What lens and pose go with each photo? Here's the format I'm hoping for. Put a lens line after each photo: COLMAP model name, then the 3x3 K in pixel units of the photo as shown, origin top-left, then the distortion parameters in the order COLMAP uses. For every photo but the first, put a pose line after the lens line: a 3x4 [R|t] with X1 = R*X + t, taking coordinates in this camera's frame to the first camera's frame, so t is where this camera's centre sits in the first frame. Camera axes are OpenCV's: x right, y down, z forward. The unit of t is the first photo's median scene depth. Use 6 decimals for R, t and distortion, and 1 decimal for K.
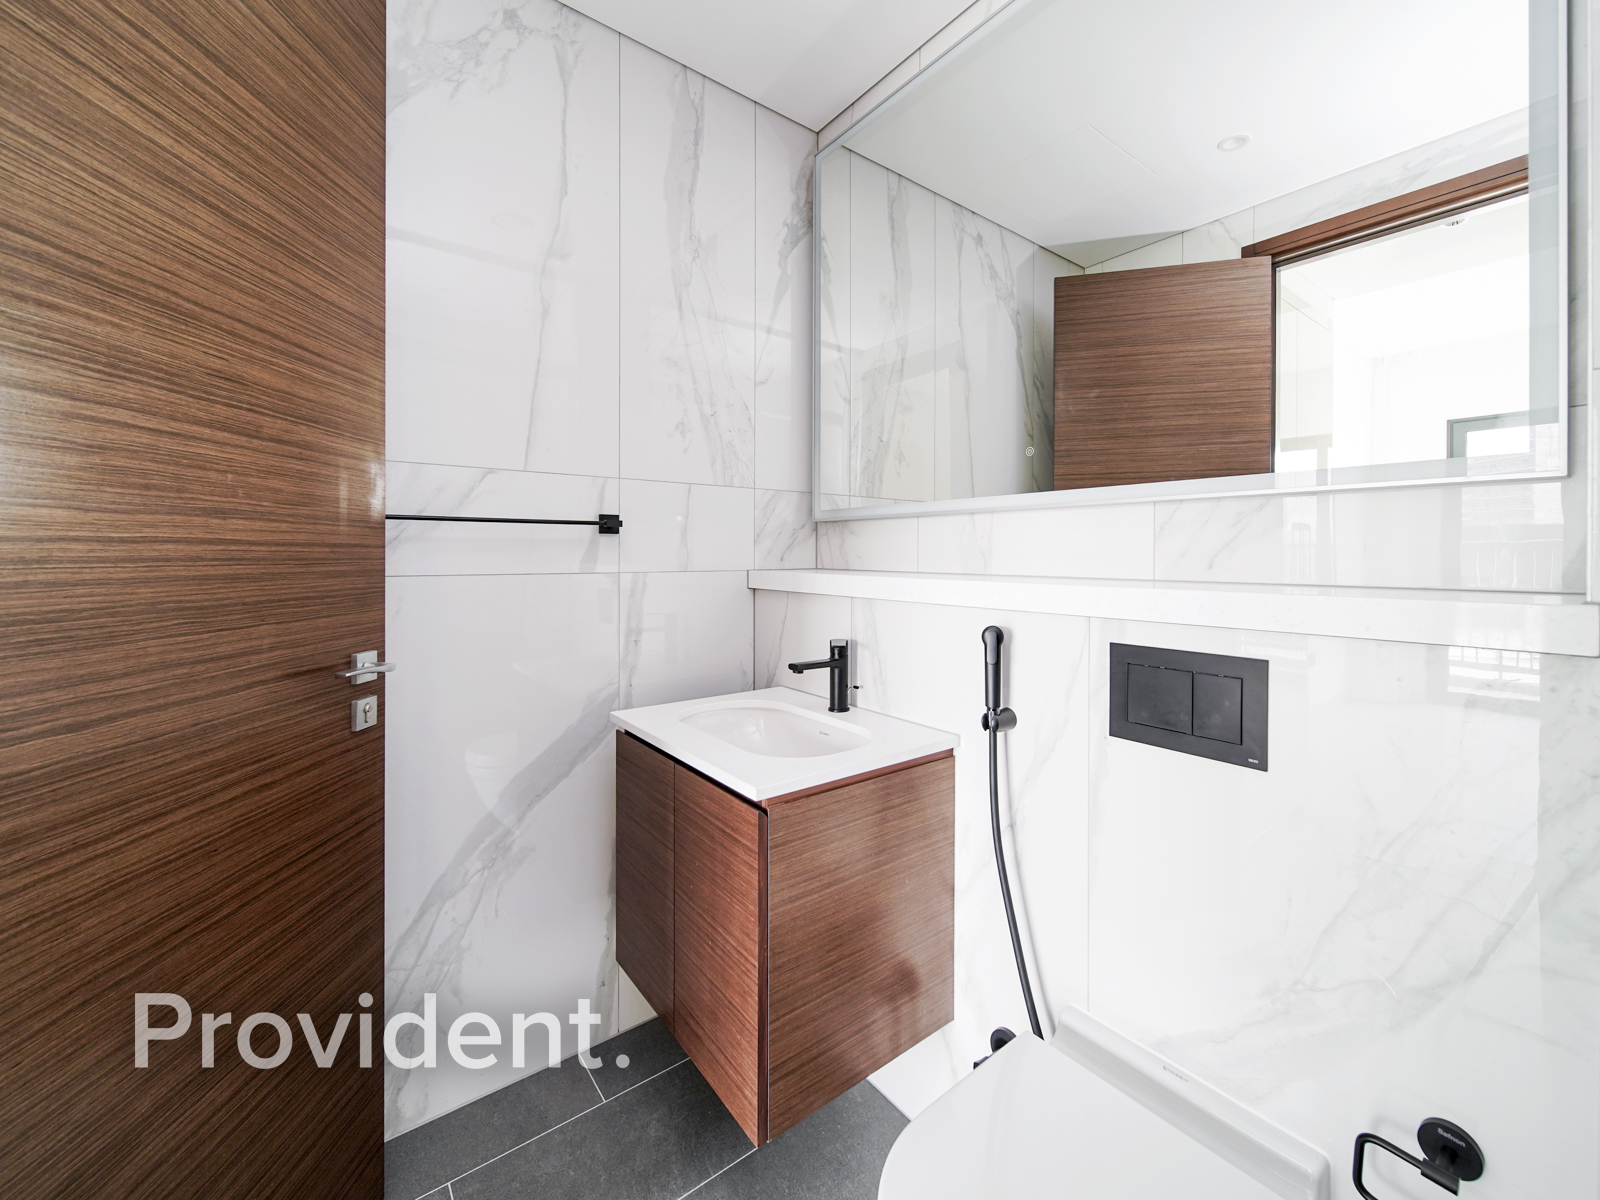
lens RADIAL K [[661.2, 0, 826.5], [0, 661.2, 566.7], [0, 0, 1]] dist [-0.001702, -0.000134]
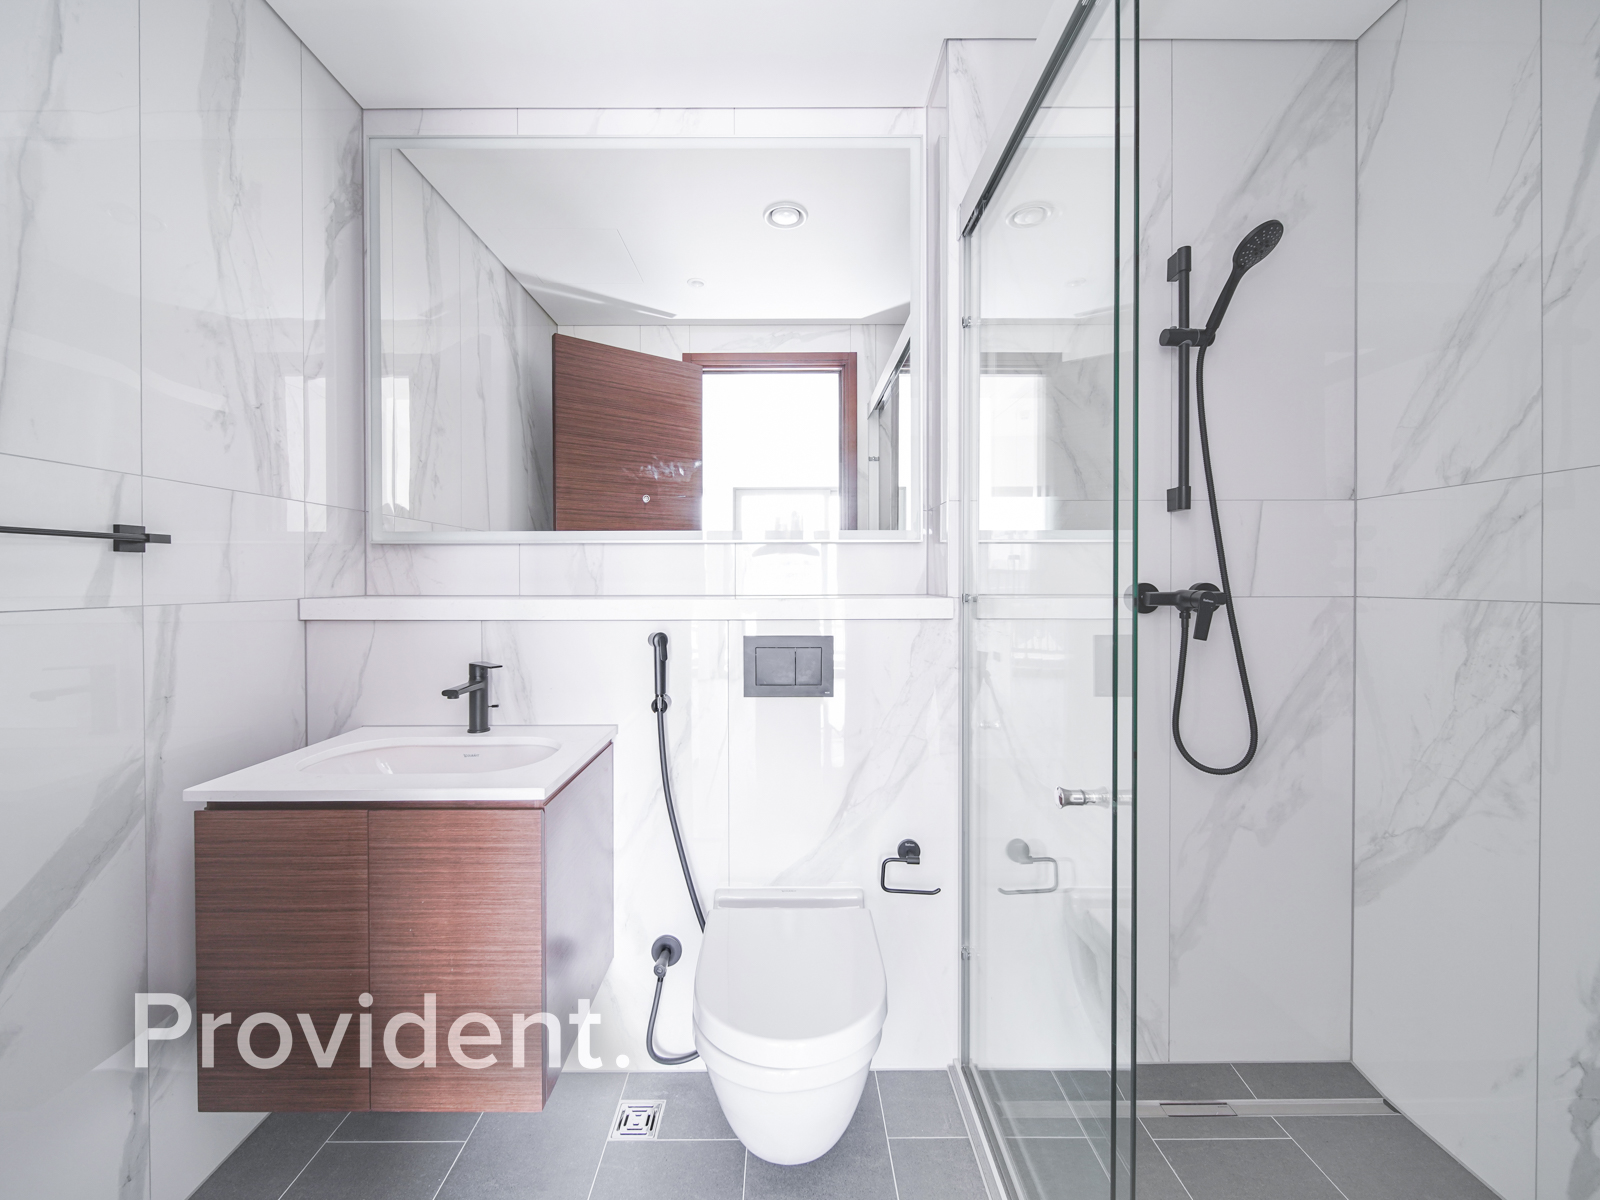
lens RADIAL K [[648.8, 0, 793.3], [0, 648.8, 602.5], [0, 0, 1]] dist [0.002000, -0.002382]
pose [[0.612971, -0.033926, 0.789377, -0.437512], [0.020102, 0.999424, 0.027344, 0.000326], [-0.789849, -0.000893, 0.613300, -0.002244]]
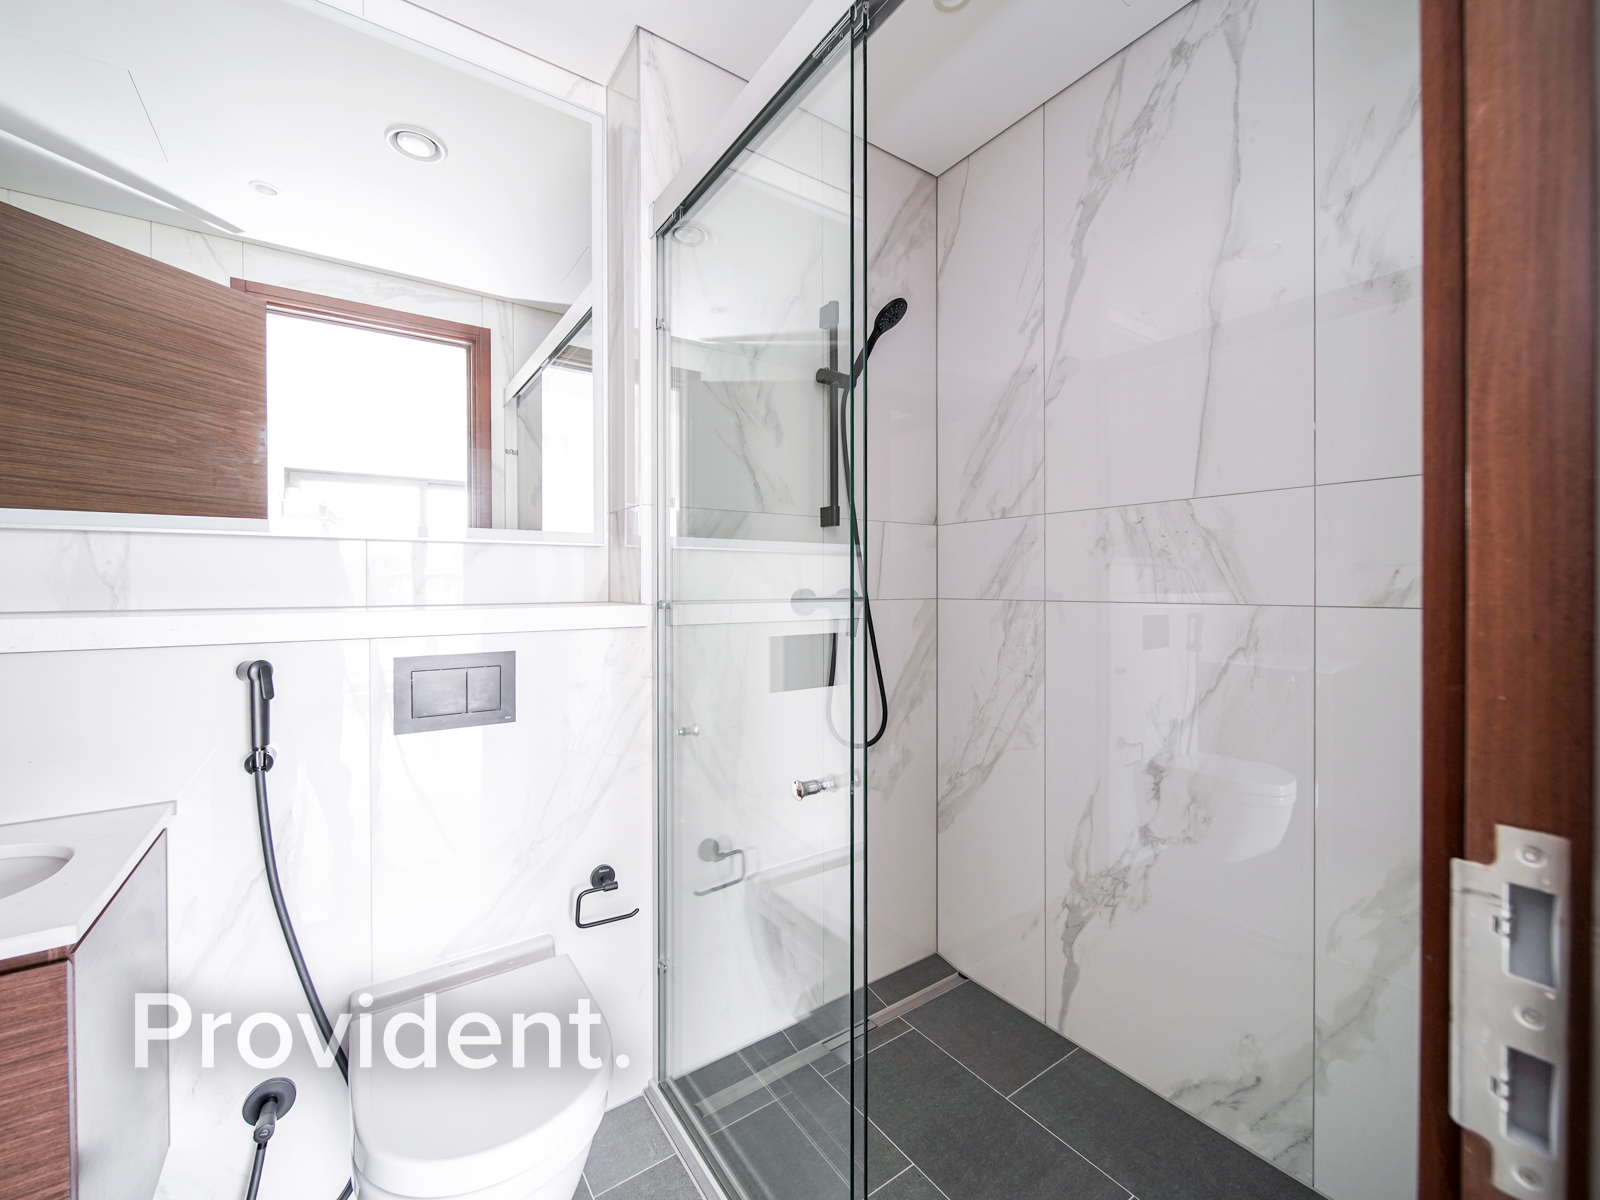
lens RADIAL K [[648.9, 0, 805.0], [0, 648.9, 604.5], [0, 0, 1]] dist [-0.000972, -0.000376]
pose [[0.058520, -0.034286, 0.997697, -0.449939], [0.022136, 0.999209, 0.033040, -0.001783], [-0.998041, 0.020152, 0.059233, 0.120376]]
